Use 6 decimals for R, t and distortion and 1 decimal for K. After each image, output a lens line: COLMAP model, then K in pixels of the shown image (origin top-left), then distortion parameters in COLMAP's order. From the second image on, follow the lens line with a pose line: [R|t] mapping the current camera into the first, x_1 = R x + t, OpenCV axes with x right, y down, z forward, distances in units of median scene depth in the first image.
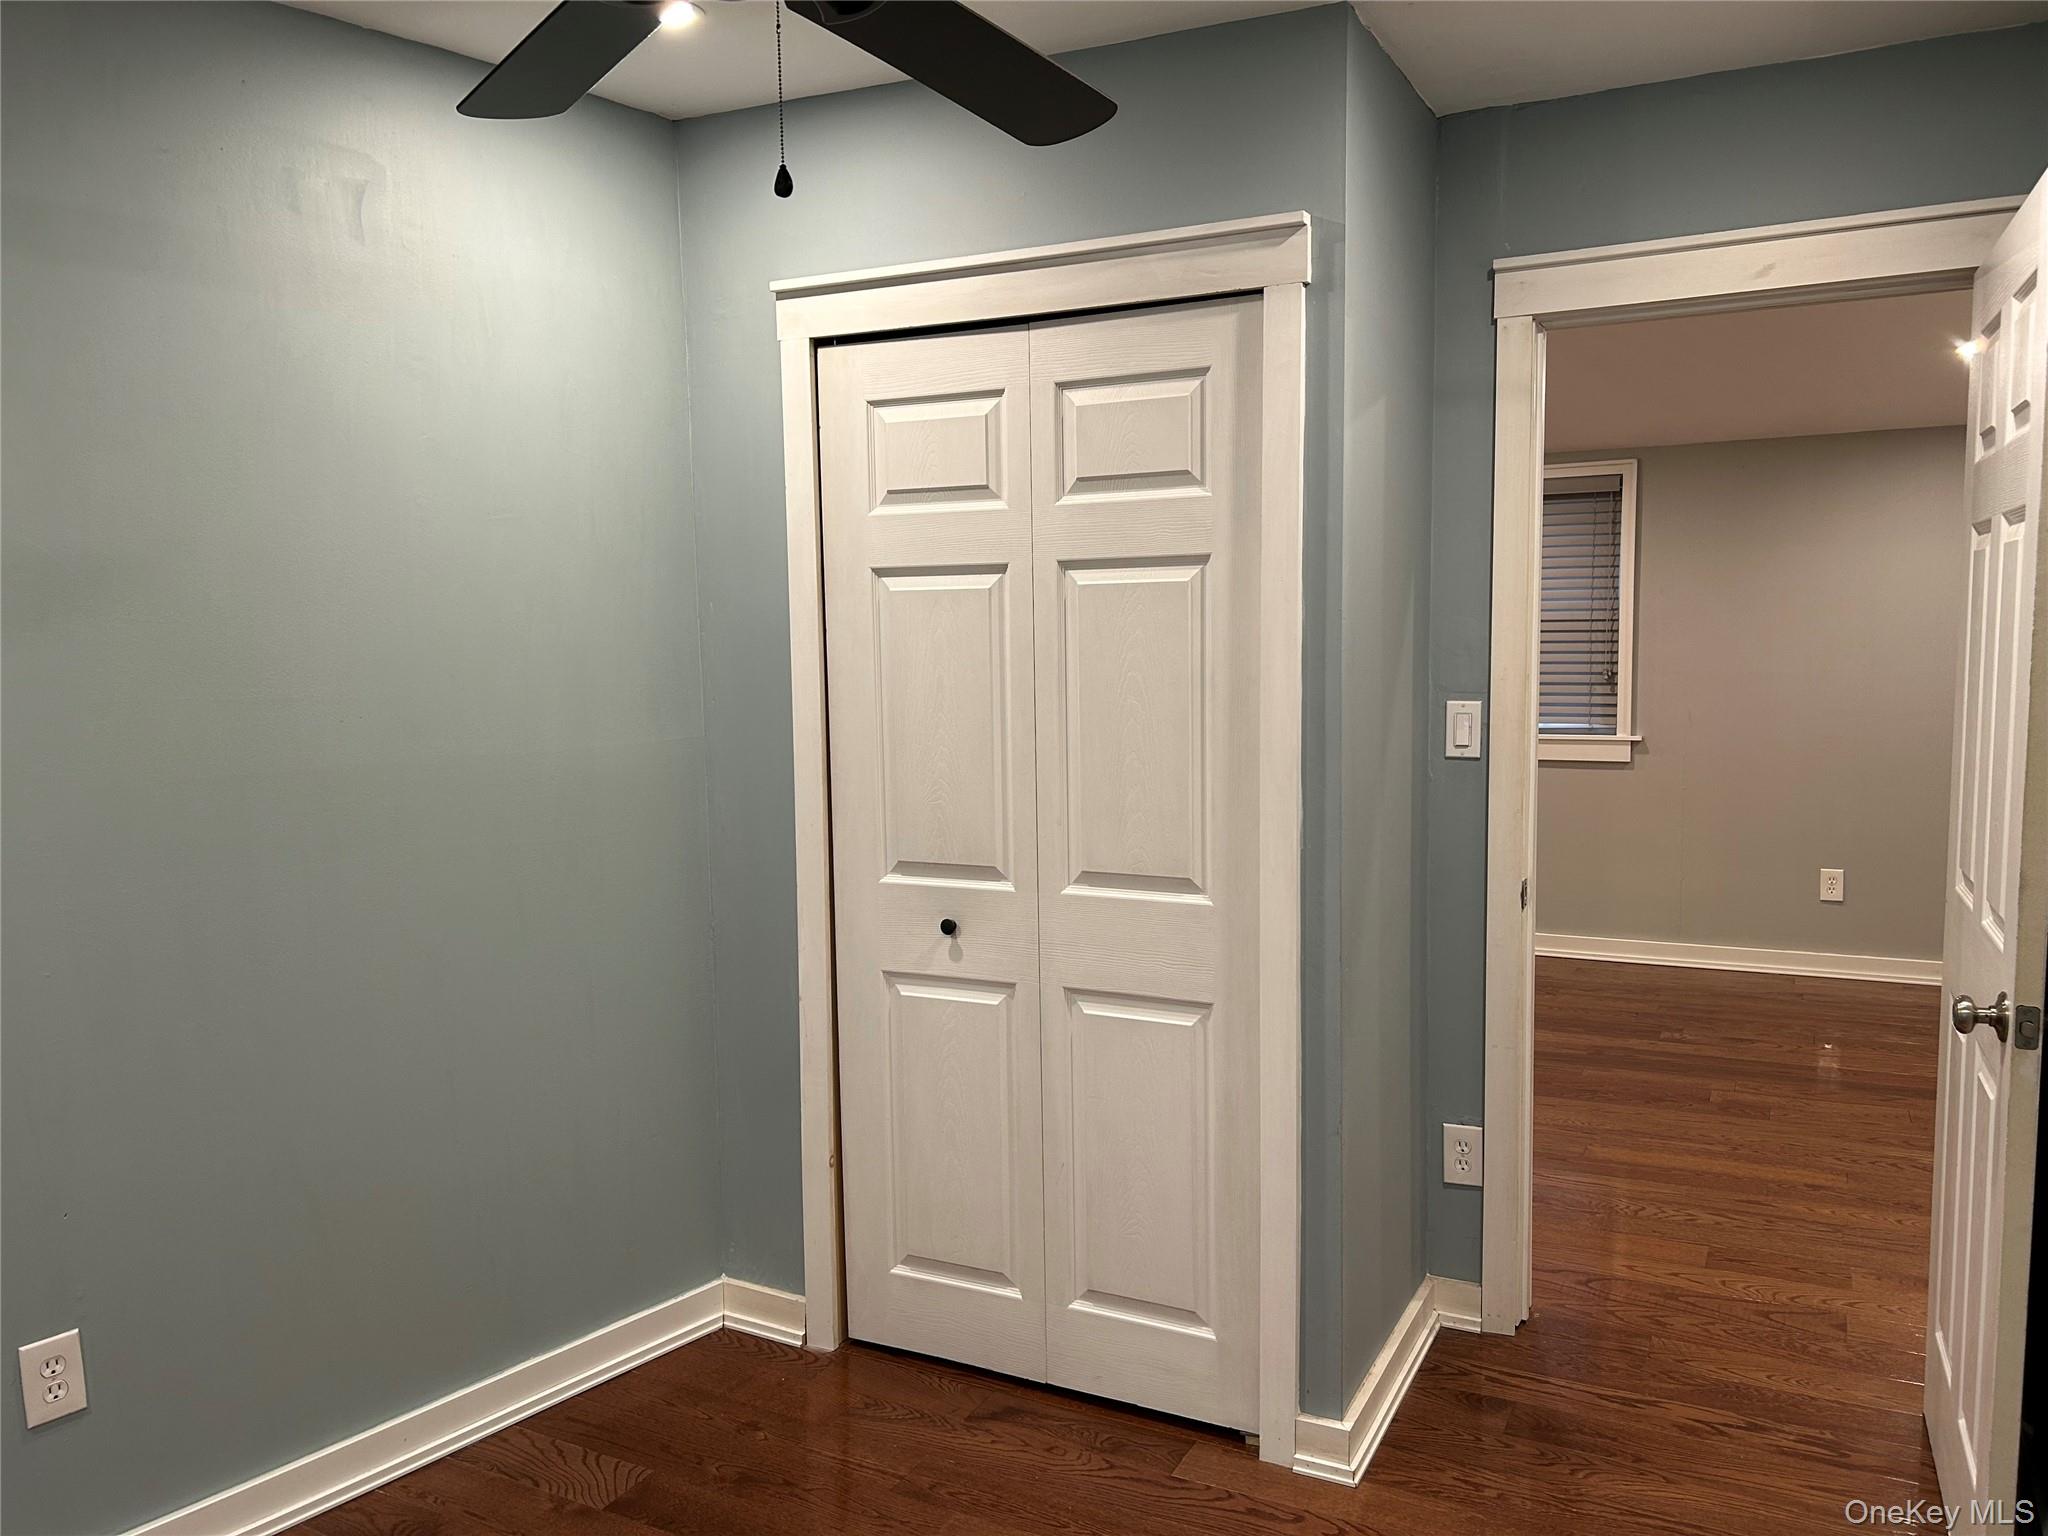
lens RADIAL K [[1549.4, 0, 1031.9], [0, 1549.4, 768.6], [0, 0, 1]] dist [0.044835, -0.040713]
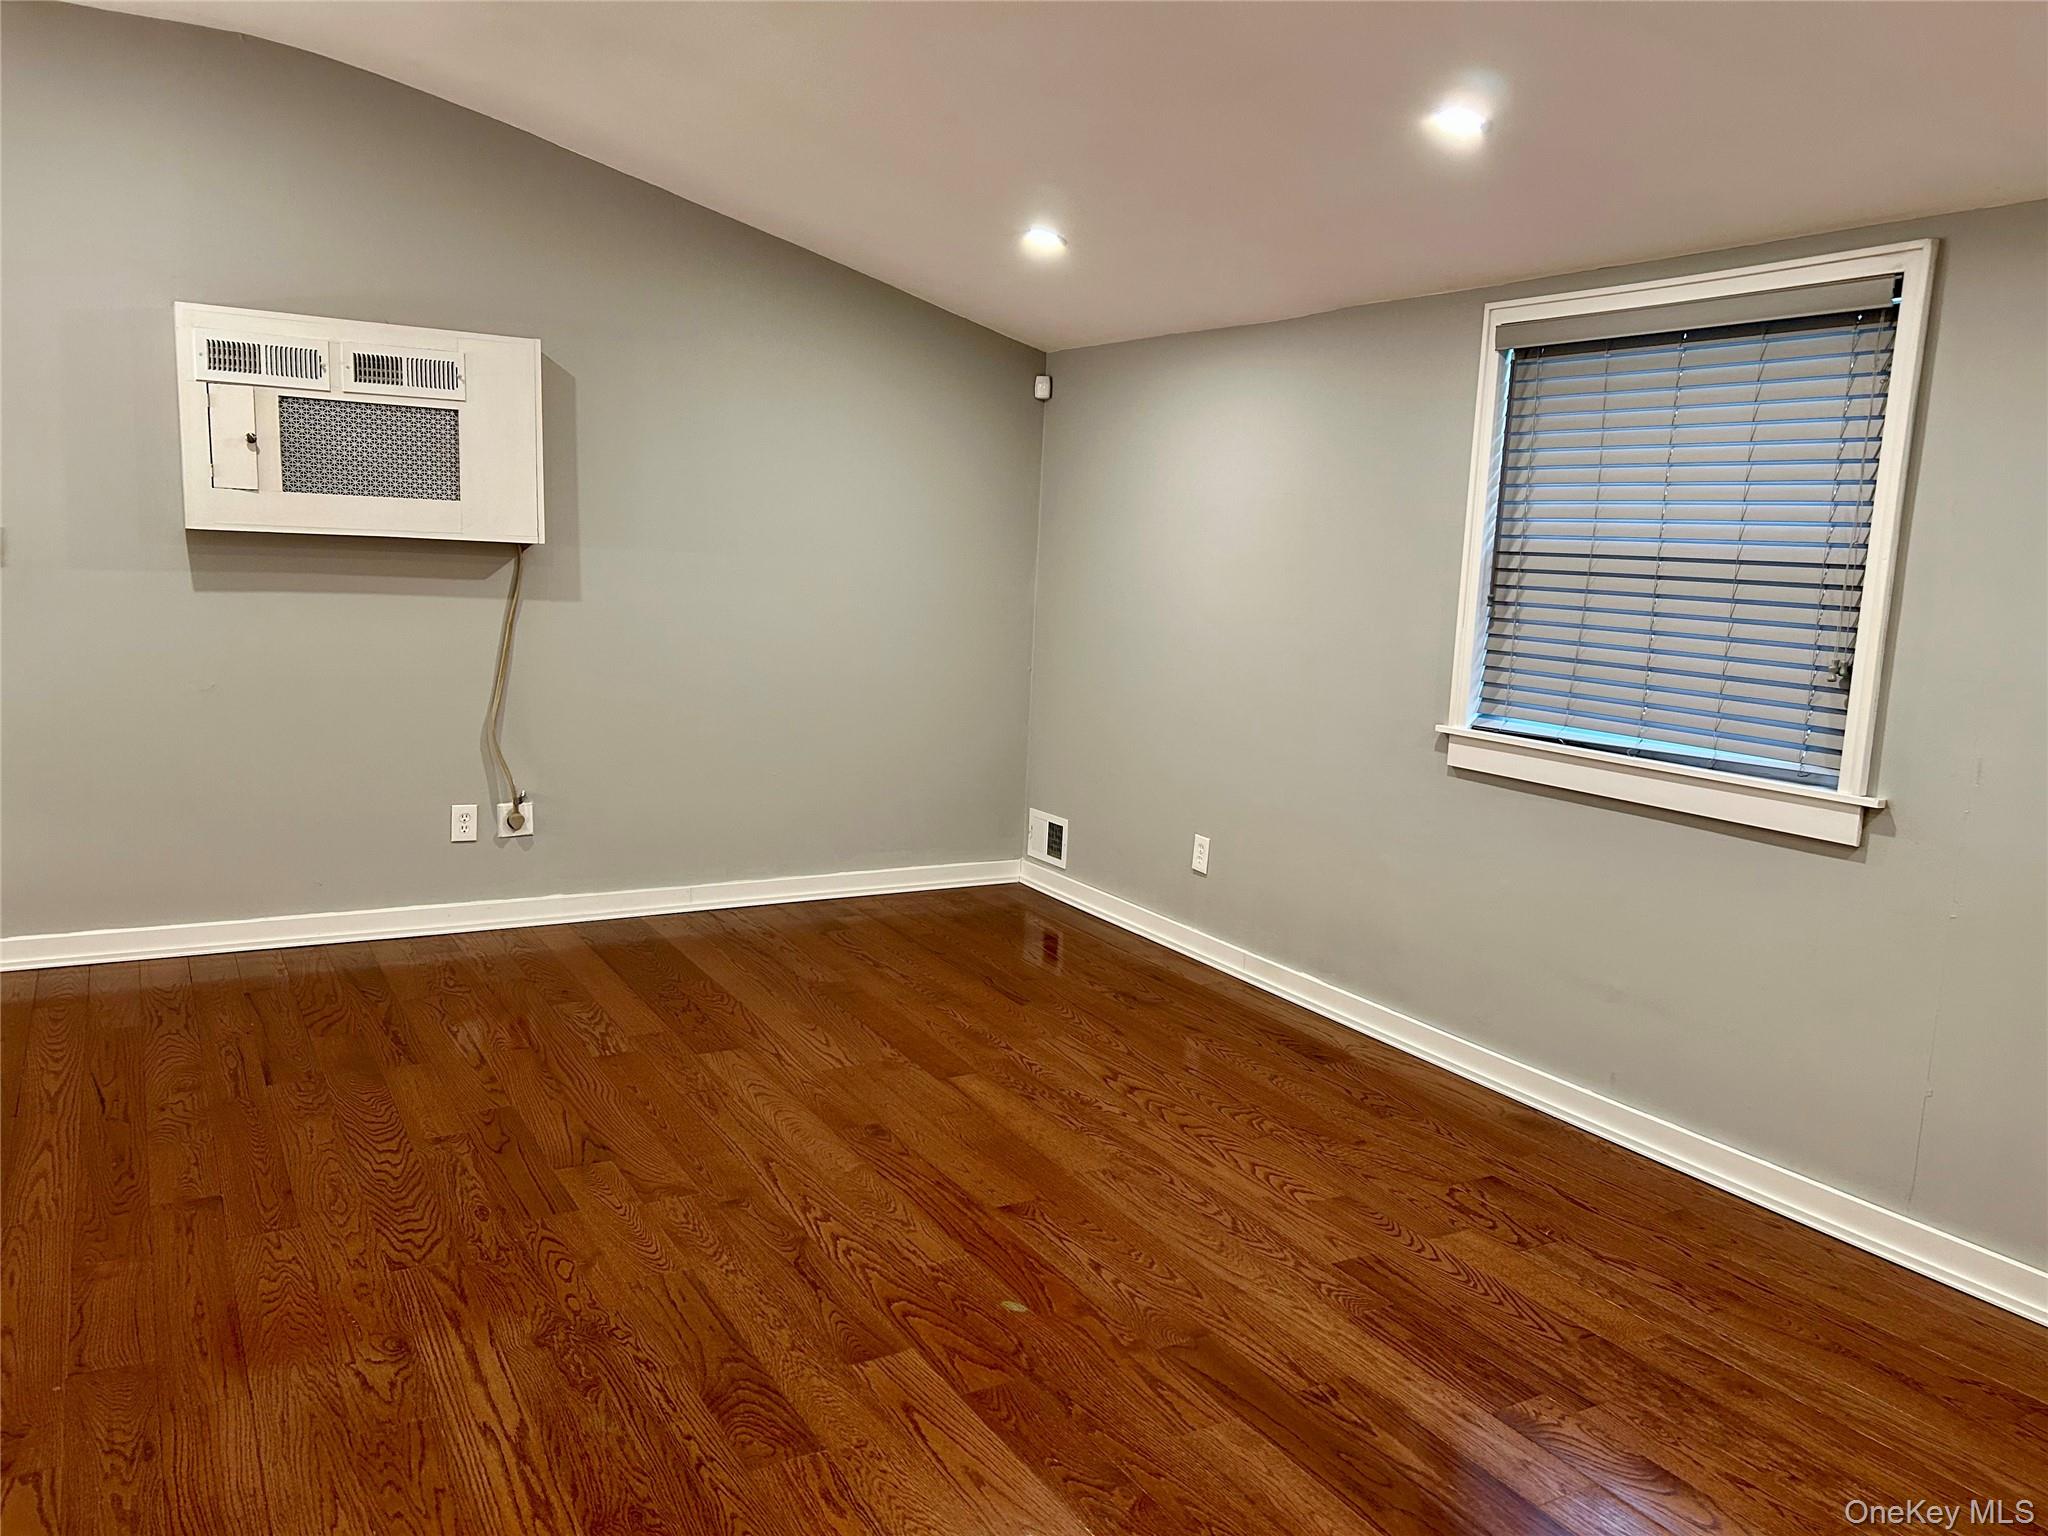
lens RADIAL K [[1549.4, 0, 1022.7], [0, 1549.4, 769.3], [0, 0, 1]] dist [0.044835, -0.040713]
pose [[0.833711, 0.126339, -0.537553, 0.428896], [-0.103535, 0.991975, 0.072563, -0.038270], [0.542407, -0.004841, 0.840102, 0.422146]]
